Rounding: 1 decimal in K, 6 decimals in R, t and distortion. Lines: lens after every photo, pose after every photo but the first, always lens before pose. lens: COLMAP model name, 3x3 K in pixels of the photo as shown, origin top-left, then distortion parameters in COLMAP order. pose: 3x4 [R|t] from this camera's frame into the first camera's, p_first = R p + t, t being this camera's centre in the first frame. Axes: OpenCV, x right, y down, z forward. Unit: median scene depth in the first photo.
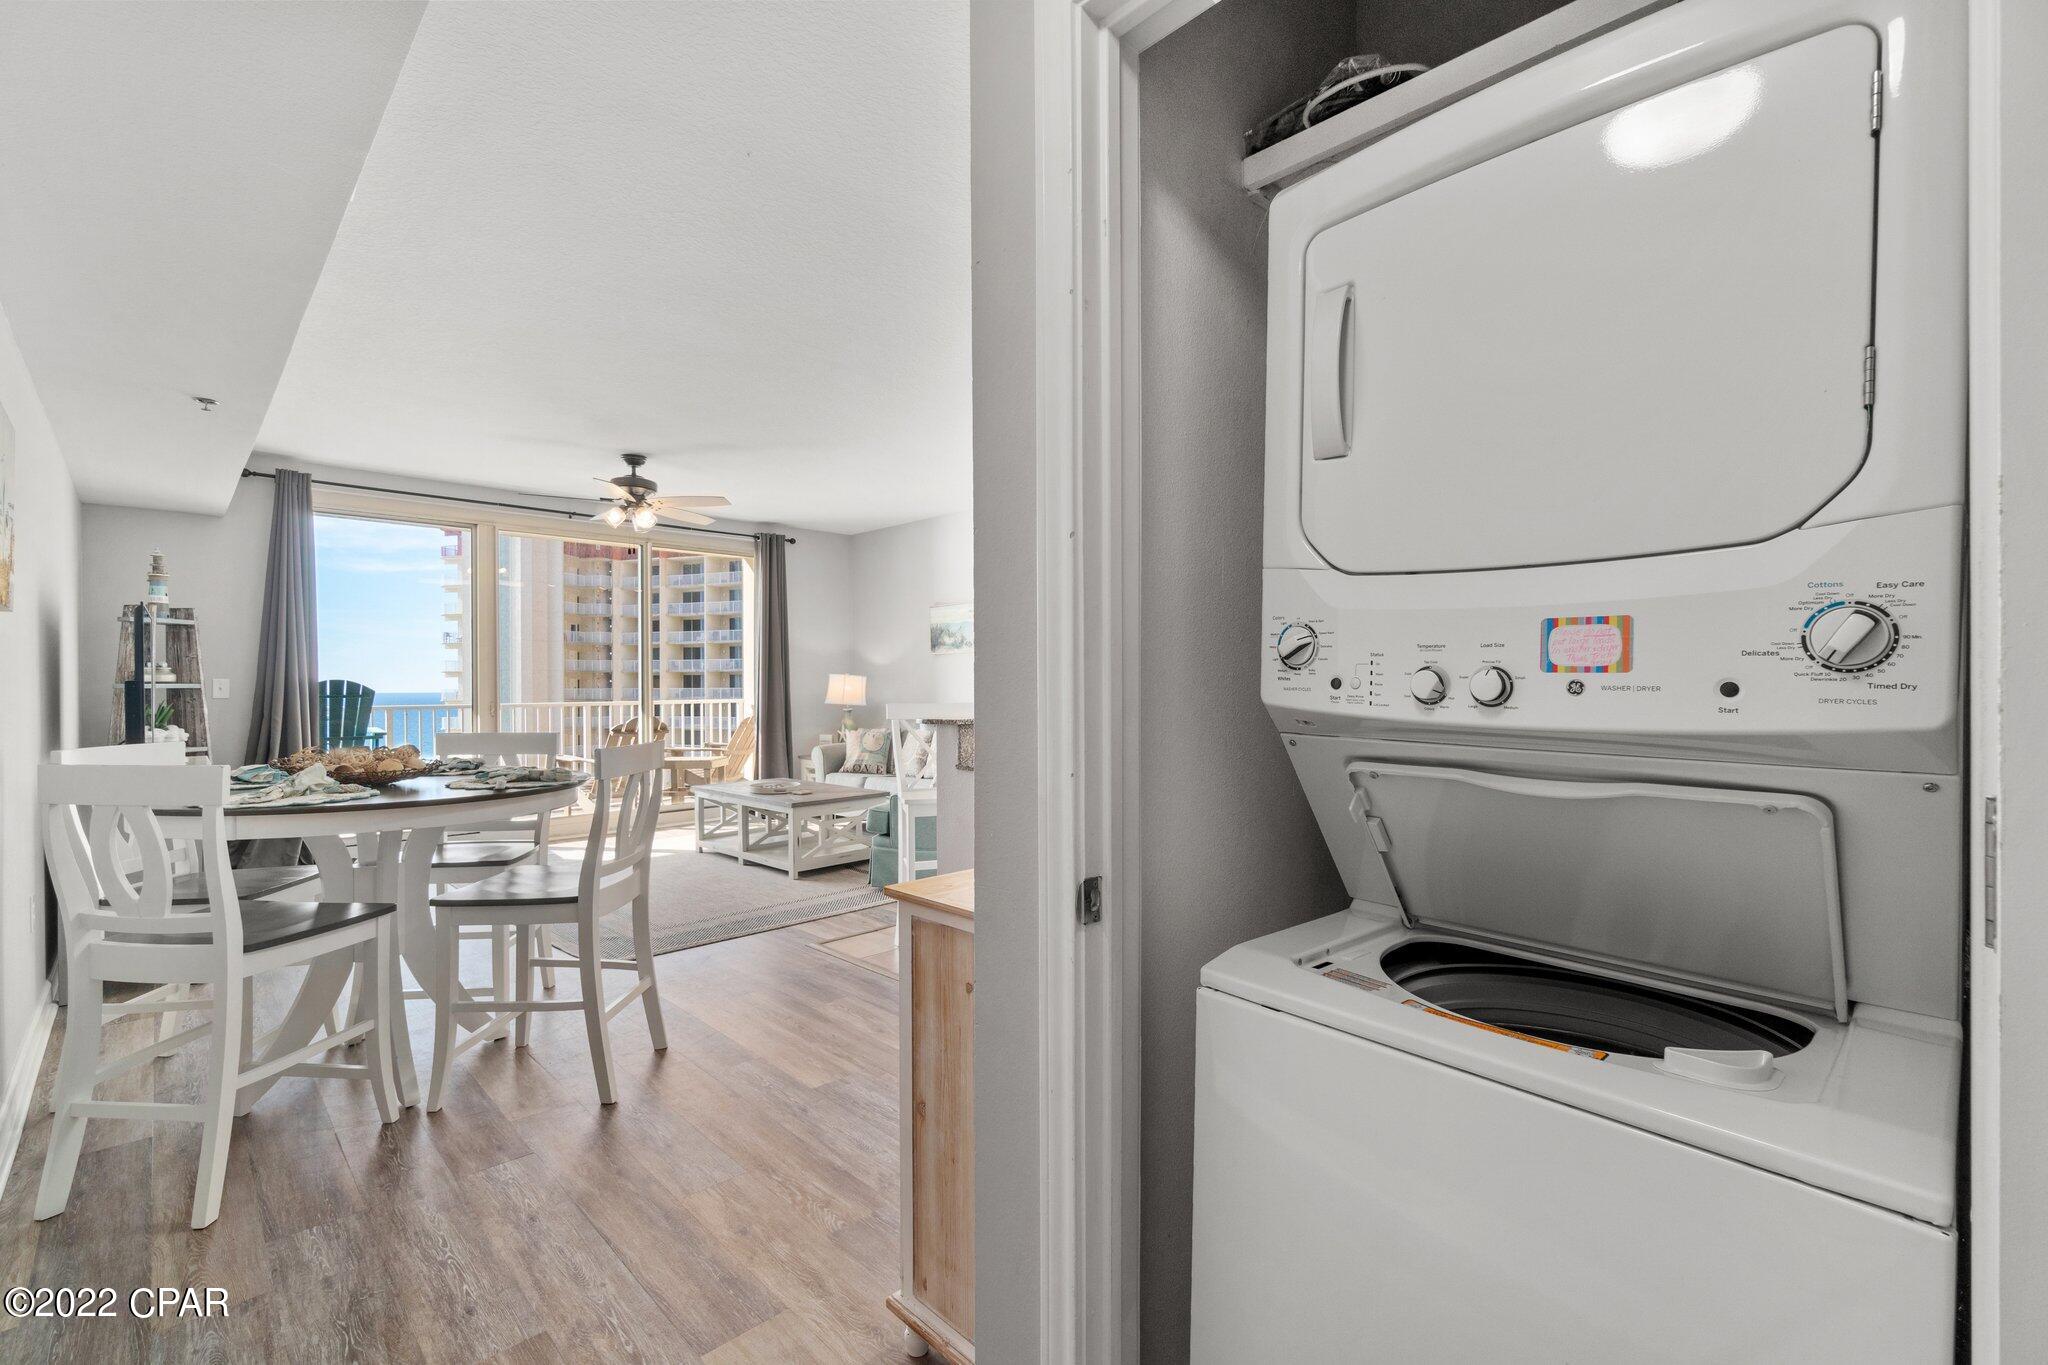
lens RADIAL K [[881.7, 0, 1029.7], [0, 881.7, 685.6], [0, 0, 1]] dist [-0.001828, 0.000350]
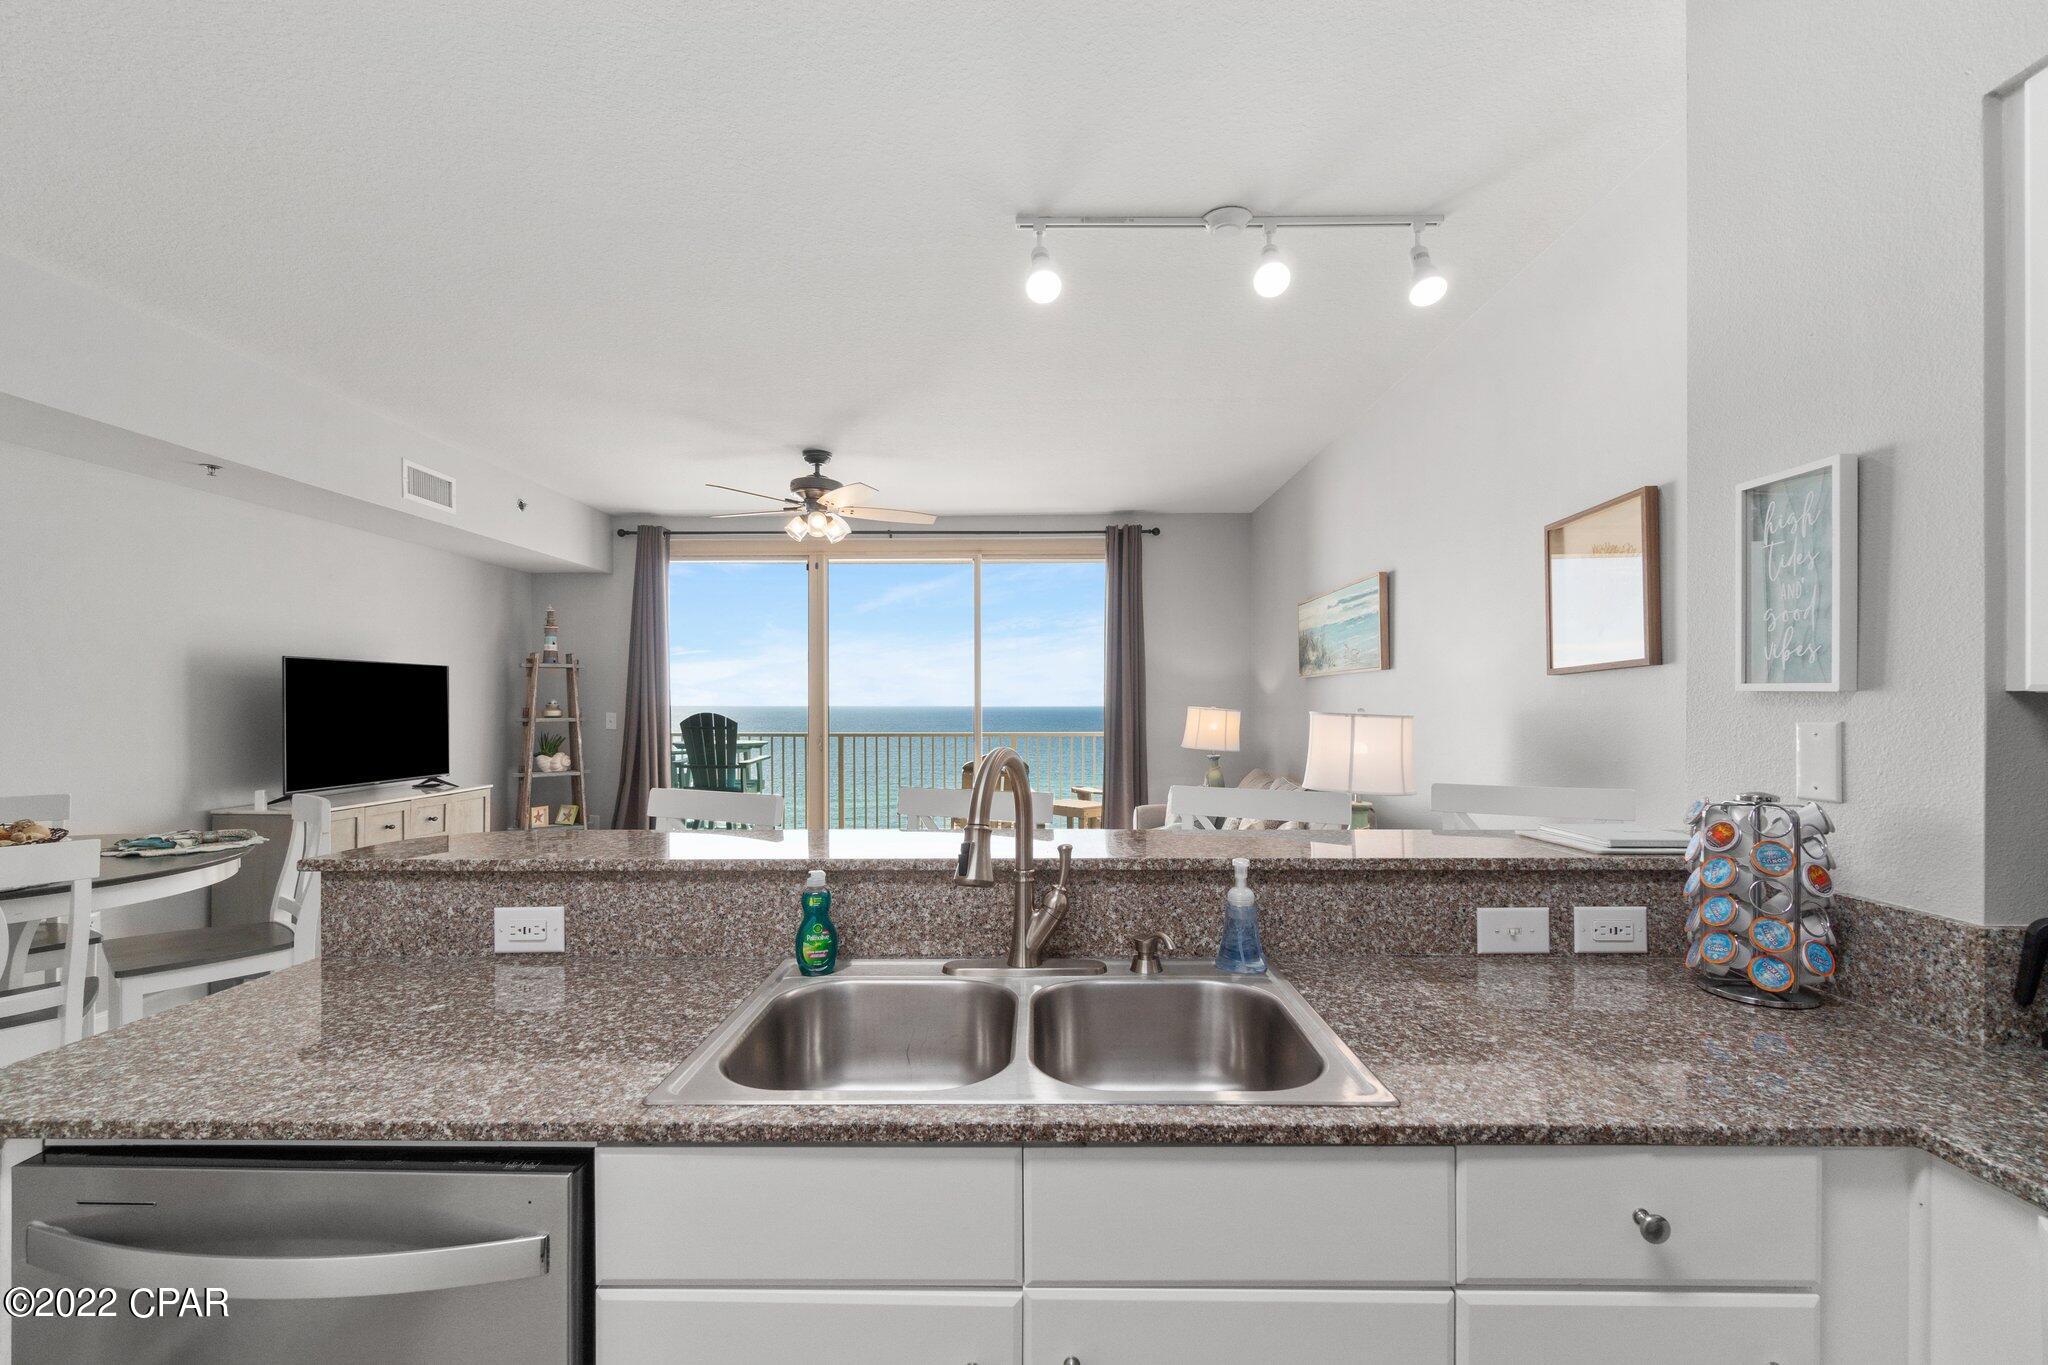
lens RADIAL K [[887.9, 0, 1024.5], [0, 887.9, 705.6], [0, 0, 1]] dist [-0.001856, 0.000418]
pose [[0.696630, 0.007884, -0.717387, 0.278351], [-0.004484, 0.999968, 0.006635, -0.024882], [0.717416, -0.001405, 0.696643, 0.523804]]
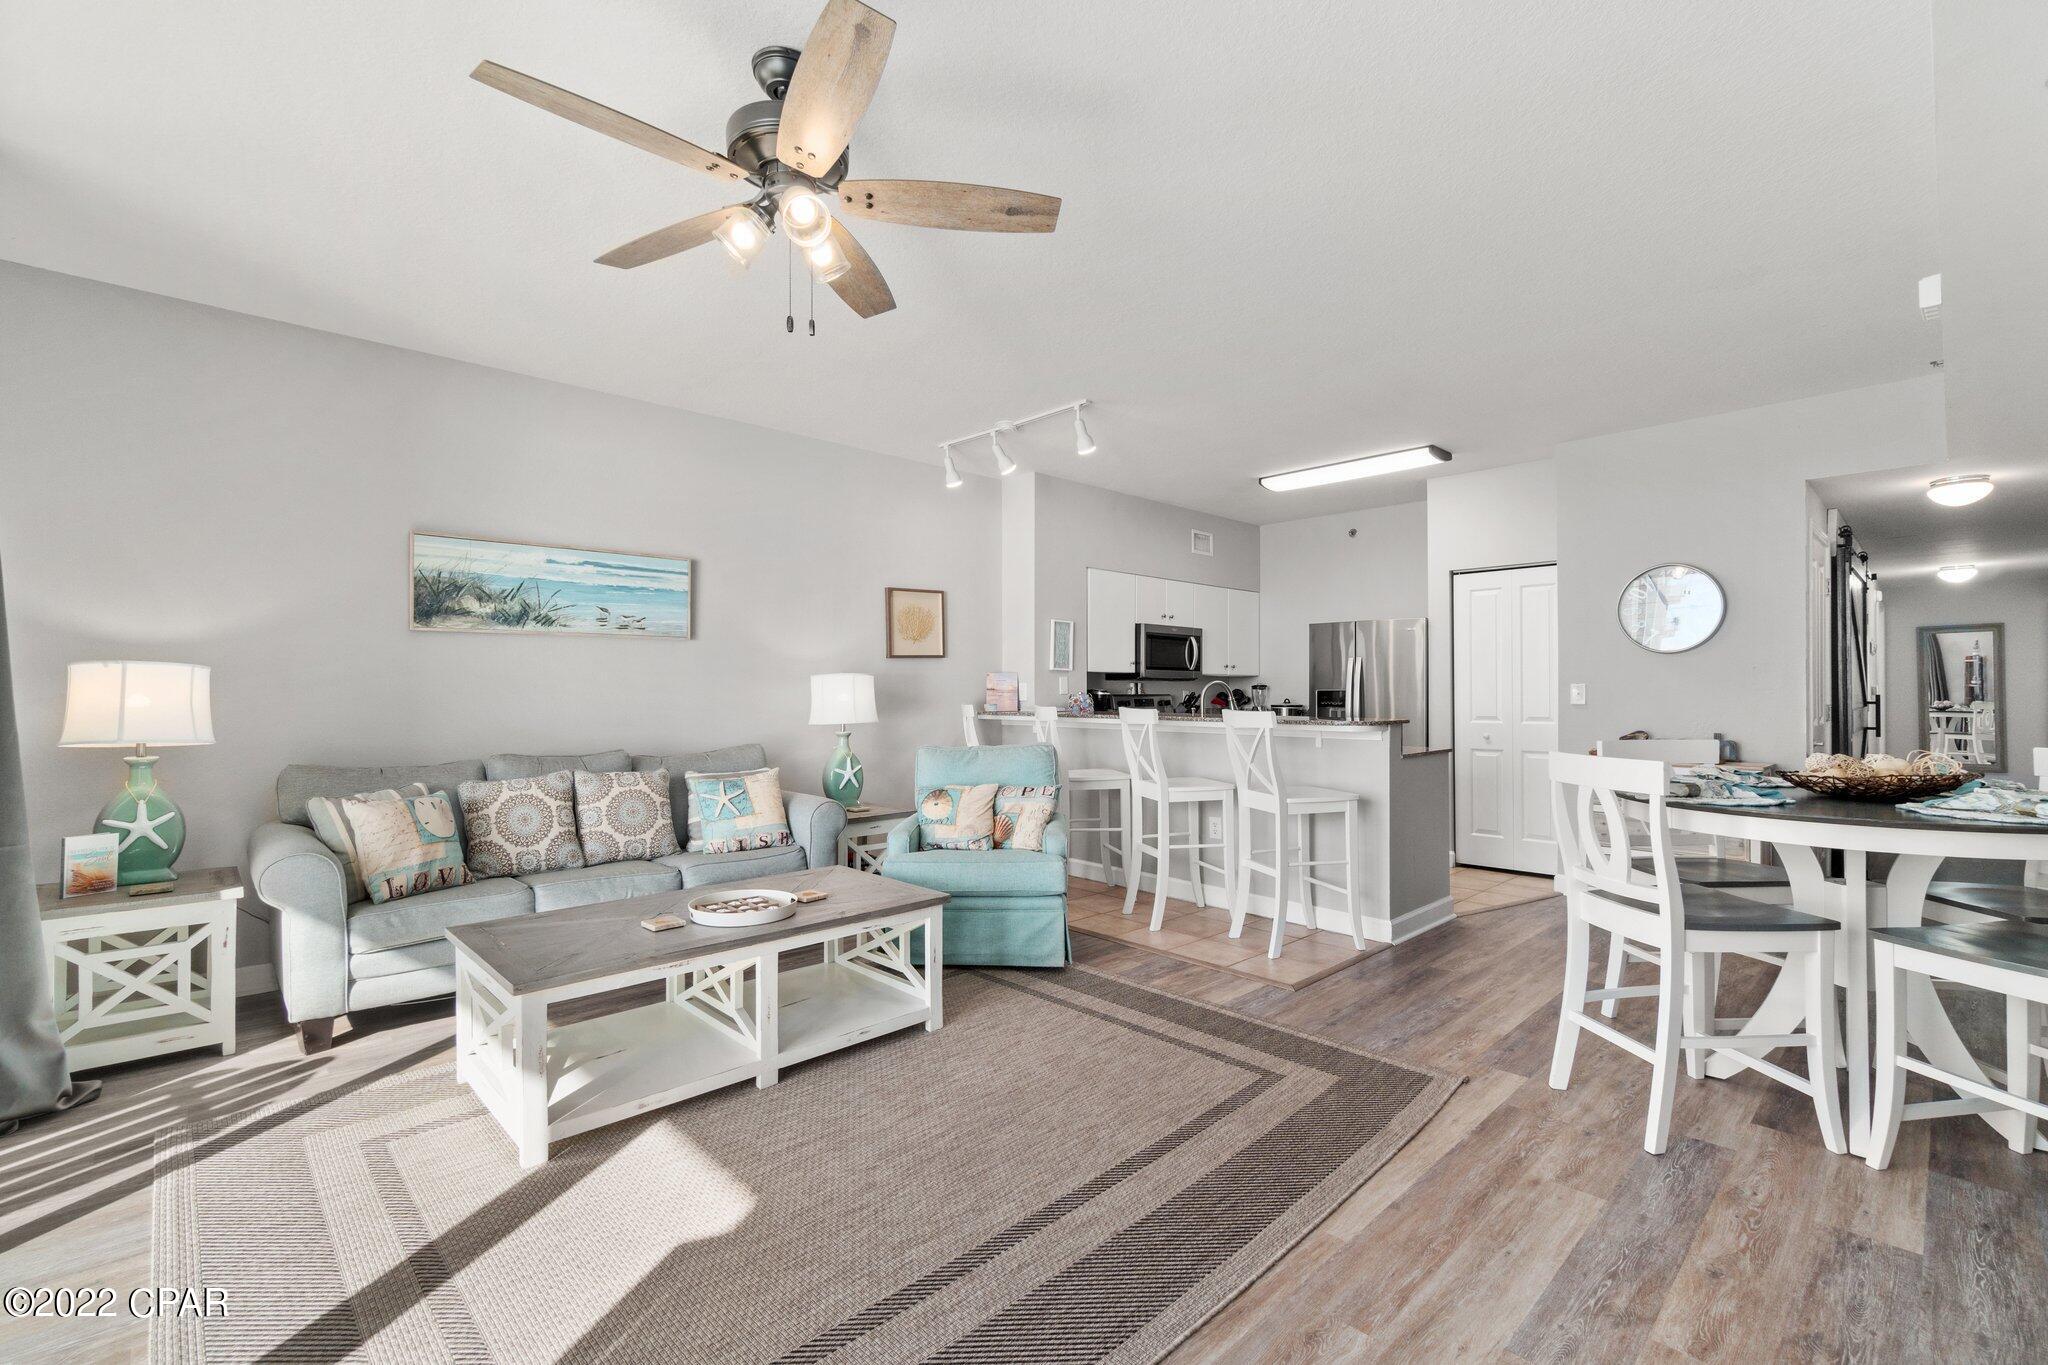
lens RADIAL K [[889.2, 0, 1029.1], [0, 889.2, 685.8], [0, 0, 1]] dist [-0.000305, 0.000396]
pose [[0.020913, 0.012950, 0.999697, -0.773720], [0.002917, 0.999911, -0.013014, 0.003347], [-0.999777, 0.003188, 0.020873, 0.844755]]
